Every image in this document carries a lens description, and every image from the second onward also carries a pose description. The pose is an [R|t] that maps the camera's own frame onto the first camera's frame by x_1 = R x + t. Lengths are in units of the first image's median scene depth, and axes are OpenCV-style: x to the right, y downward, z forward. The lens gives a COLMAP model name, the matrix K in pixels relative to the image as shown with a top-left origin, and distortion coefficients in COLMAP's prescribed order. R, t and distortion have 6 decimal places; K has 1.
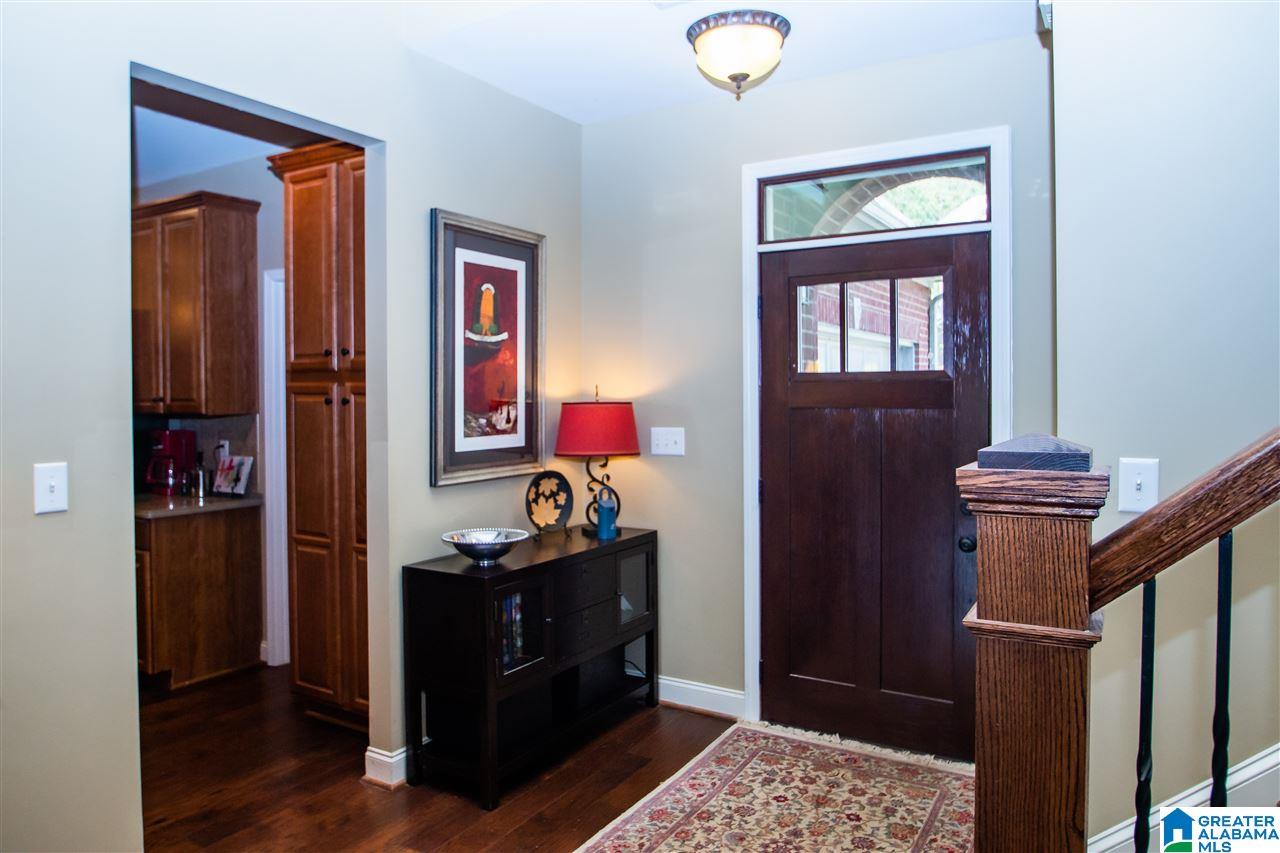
lens RADIAL K [[861.8, 0, 609.5], [0, 861.8, 412.7], [0, 0, 1]] dist [-0.050266, 0.021758]
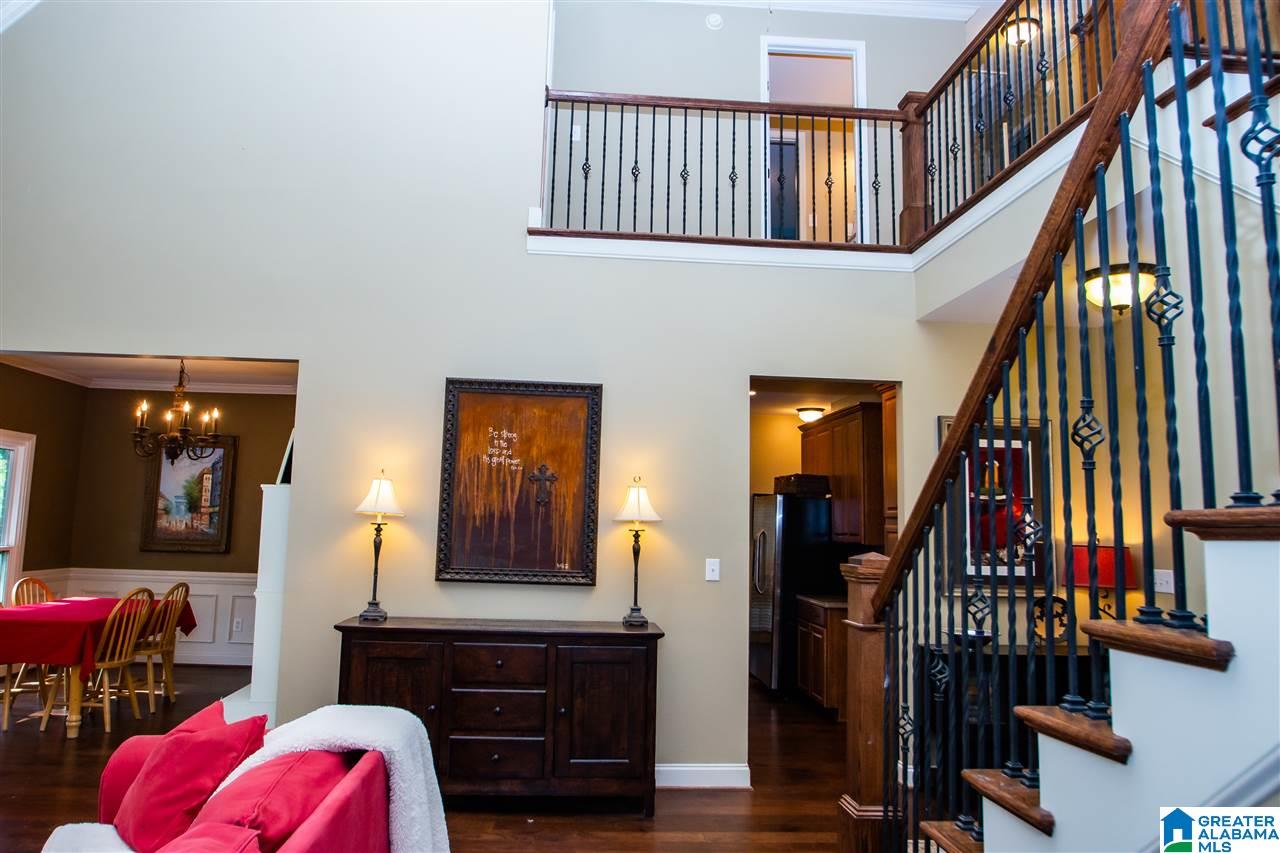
lens RADIAL K [[861.8, 0, 609.5], [0, 861.8, 412.7], [0, 0, 1]] dist [-0.050266, 0.021758]
pose [[0.579279, -0.082361, -0.810958, 0.638010], [-0.048366, 0.989657, -0.135058, -0.002508], [0.813693, 0.117459, 0.569304, -0.344398]]
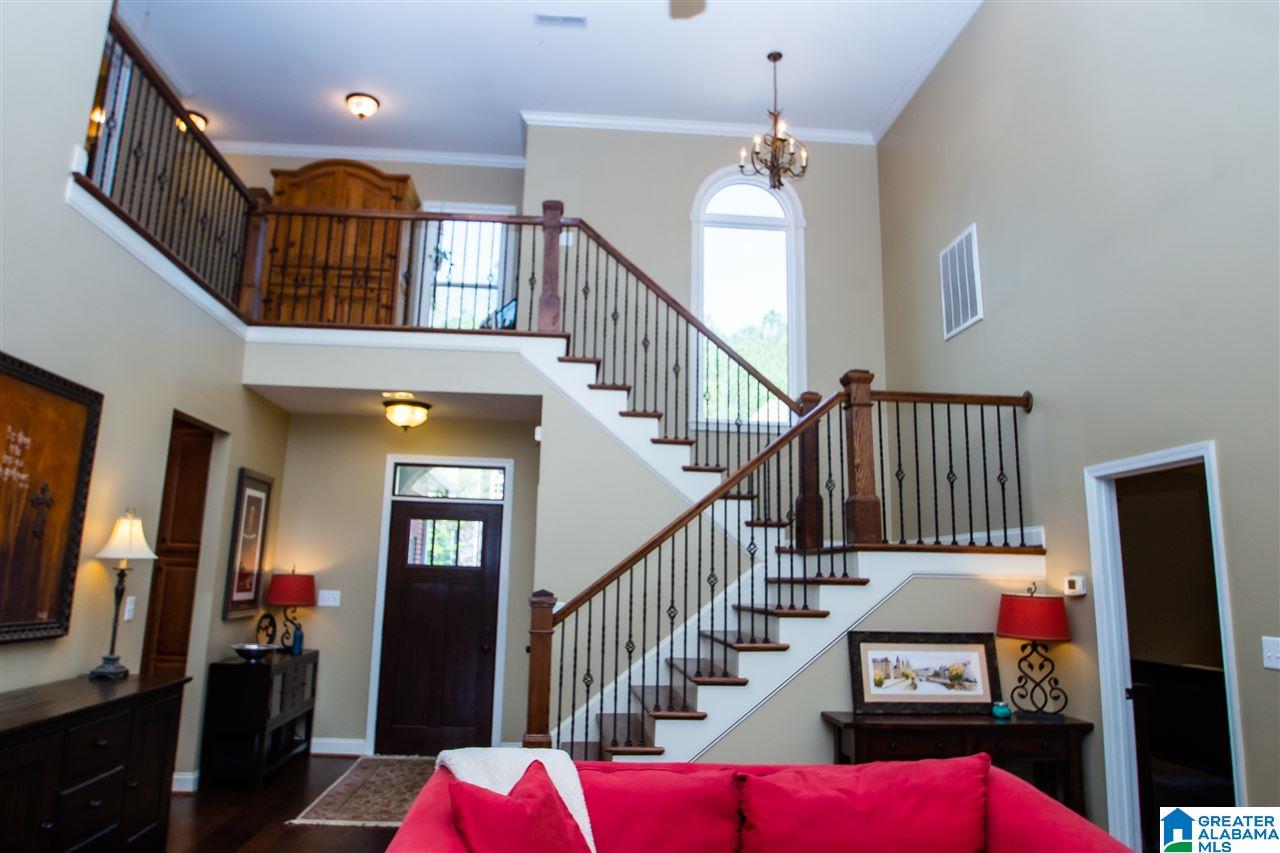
lens RADIAL K [[861.8, 0, 609.5], [0, 861.8, 412.7], [0, 0, 1]] dist [-0.050266, 0.021758]
pose [[0.808317, 0.140527, 0.571731, -0.571446], [-0.023092, 0.977917, -0.207716, 0.012833], [-0.588295, 0.154698, 0.793711, -0.870826]]
